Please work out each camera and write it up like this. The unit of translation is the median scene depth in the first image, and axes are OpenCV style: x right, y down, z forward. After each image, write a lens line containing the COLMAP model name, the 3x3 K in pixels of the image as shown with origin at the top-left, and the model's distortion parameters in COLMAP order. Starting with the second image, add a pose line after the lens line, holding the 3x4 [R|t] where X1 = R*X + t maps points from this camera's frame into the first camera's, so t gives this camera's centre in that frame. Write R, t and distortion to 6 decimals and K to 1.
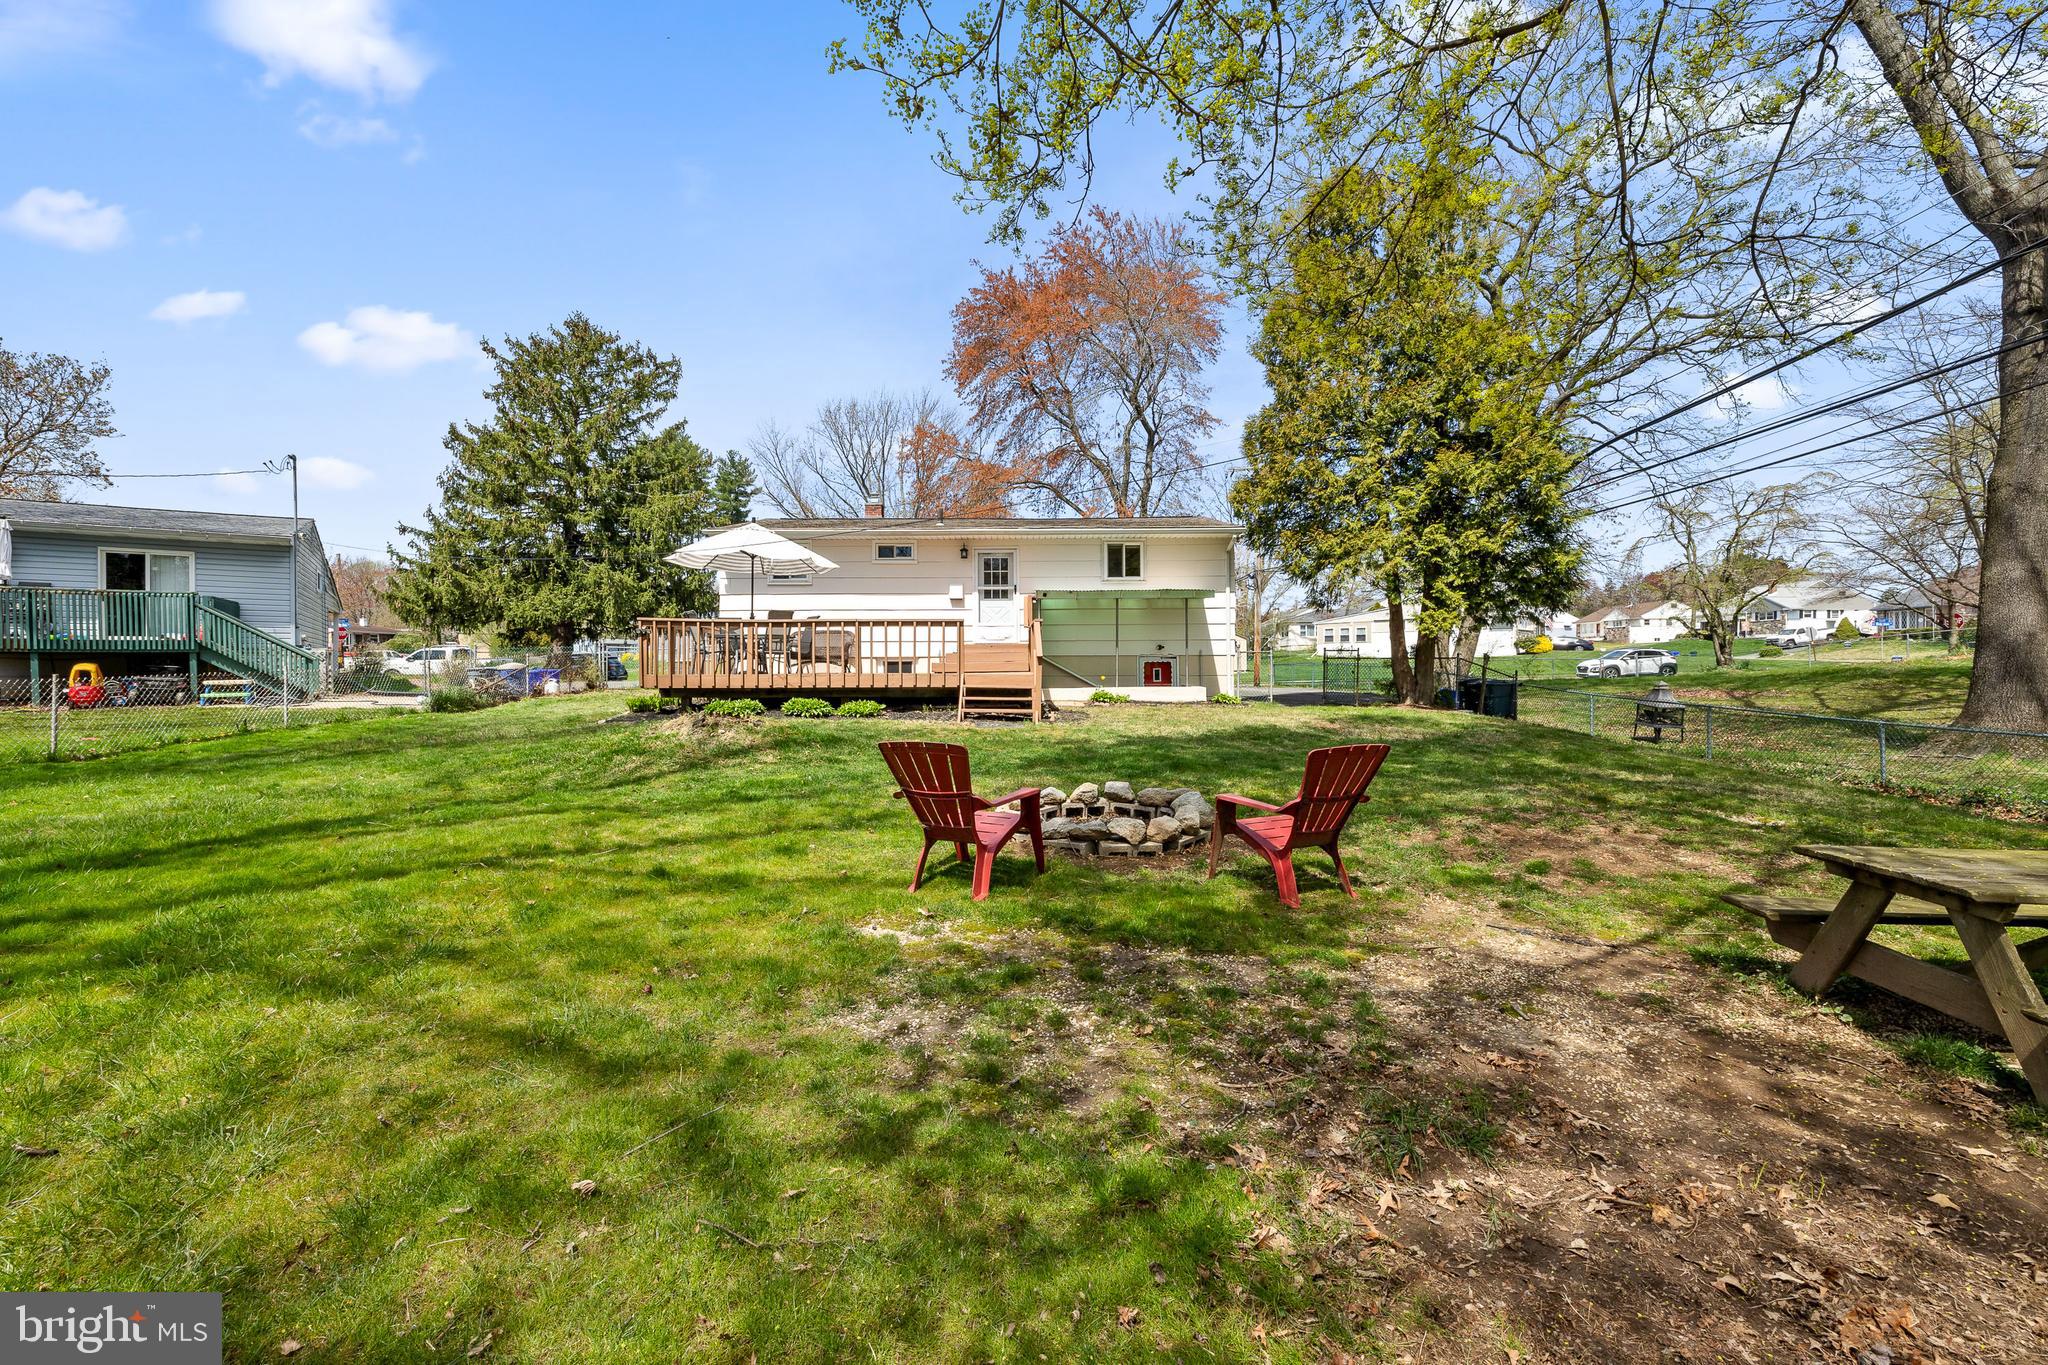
lens RADIAL K [[886.7, 0, 1019.5], [0, 886.7, 664.3], [0, 0, 1]] dist [-0.000165, 0.000075]
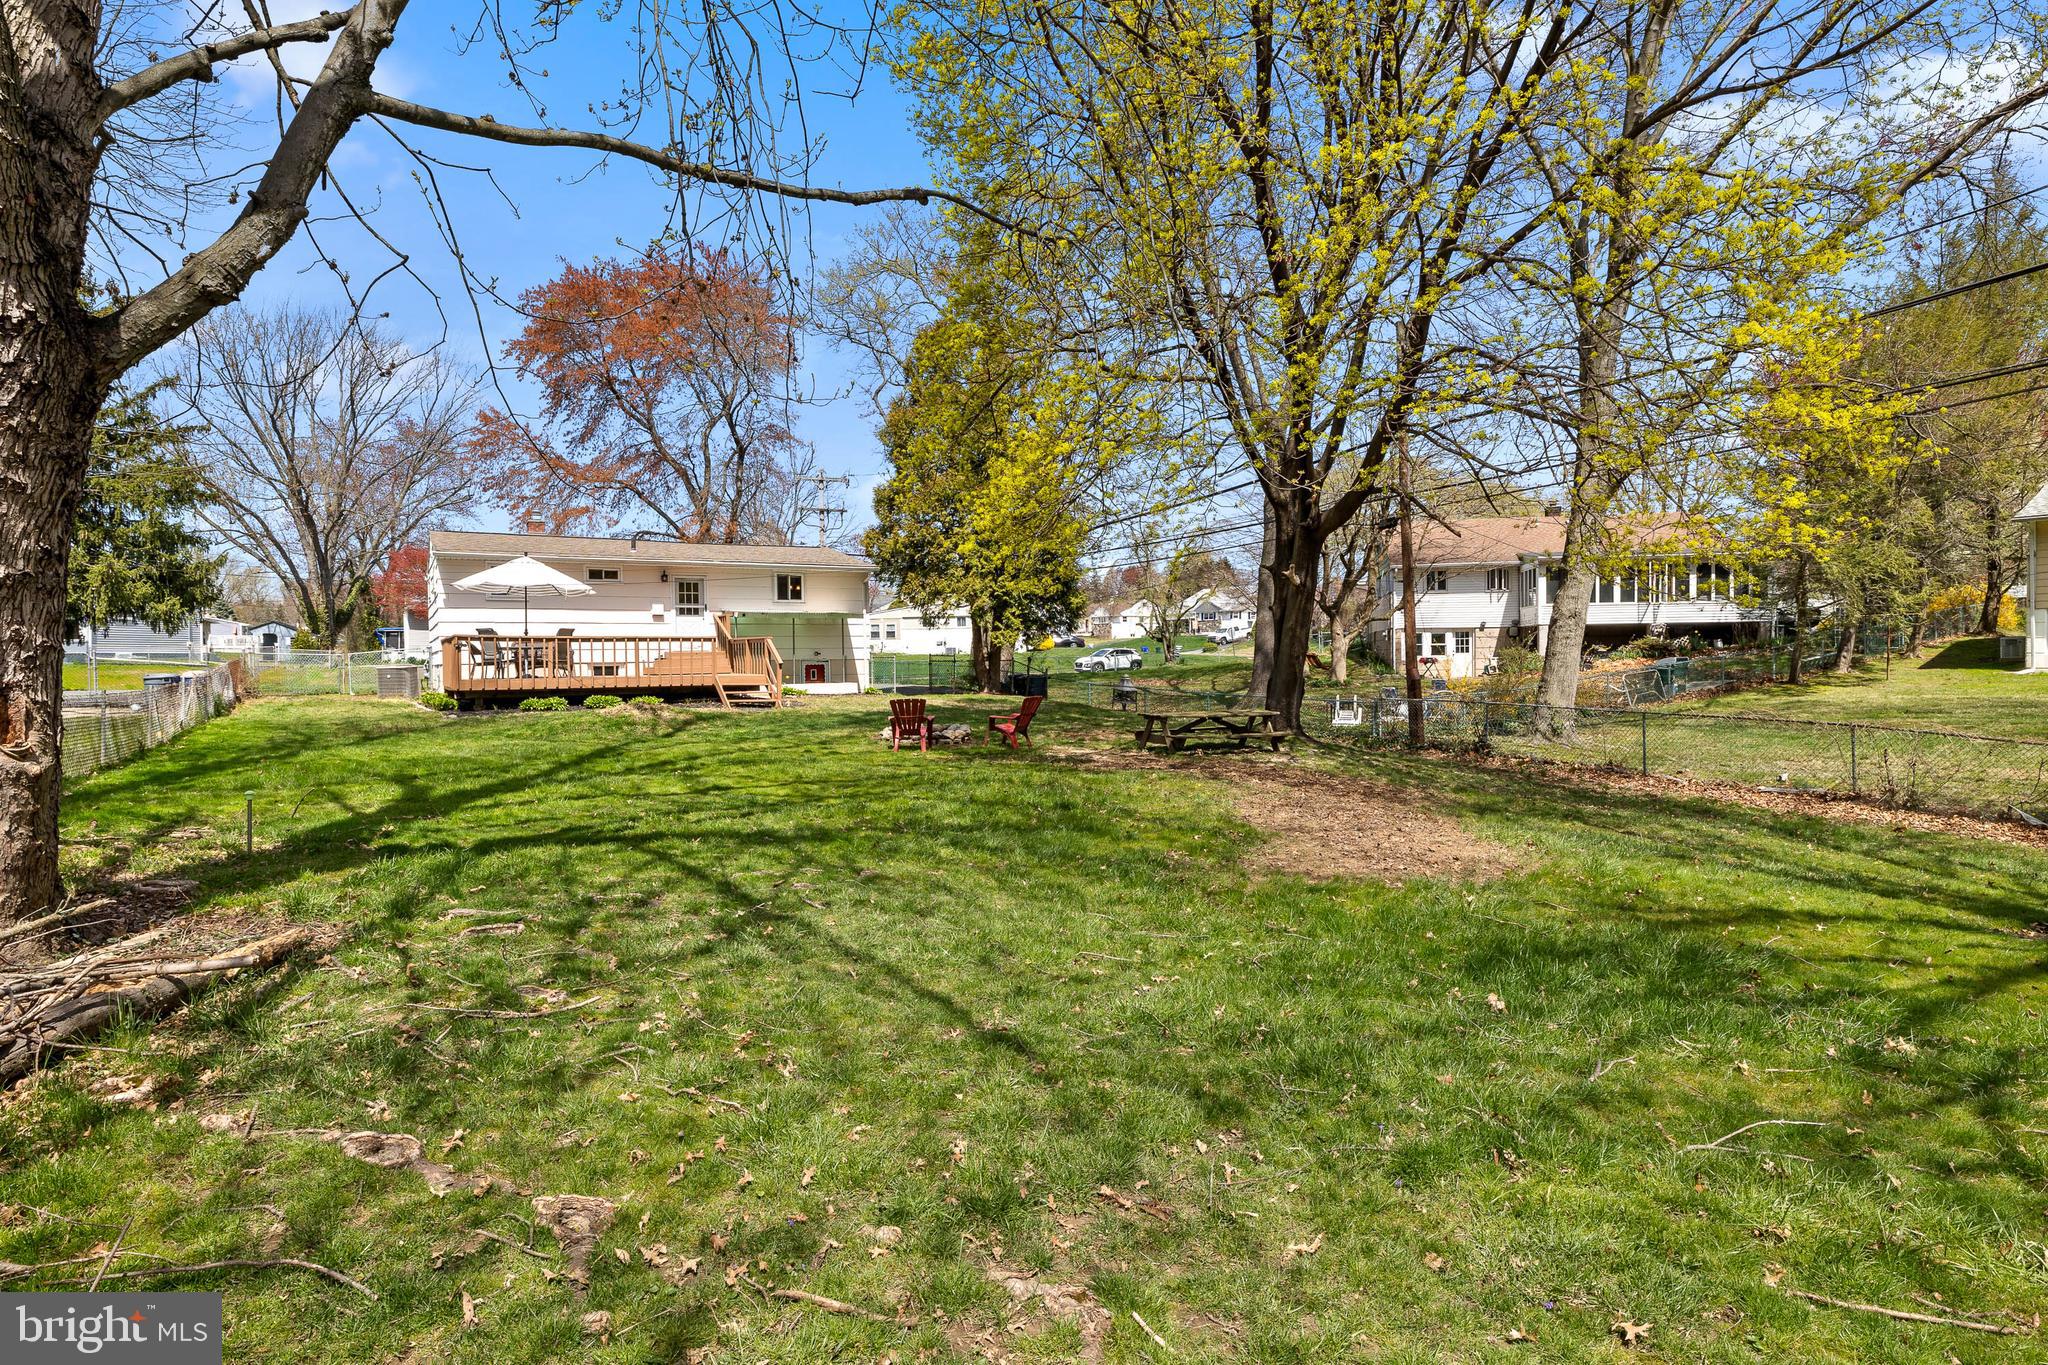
lens RADIAL K [[1138.6, 0, 1023.3], [0, 1138.6, 644.6], [0, 0, 1]] dist [-0.000430, -0.000158]
pose [[0.865626, 0.000427, 0.500691, -0.423457], [0.005353, 0.999935, -0.010108, -0.013745], [-0.500663, 0.011430, 0.865567, -0.624507]]
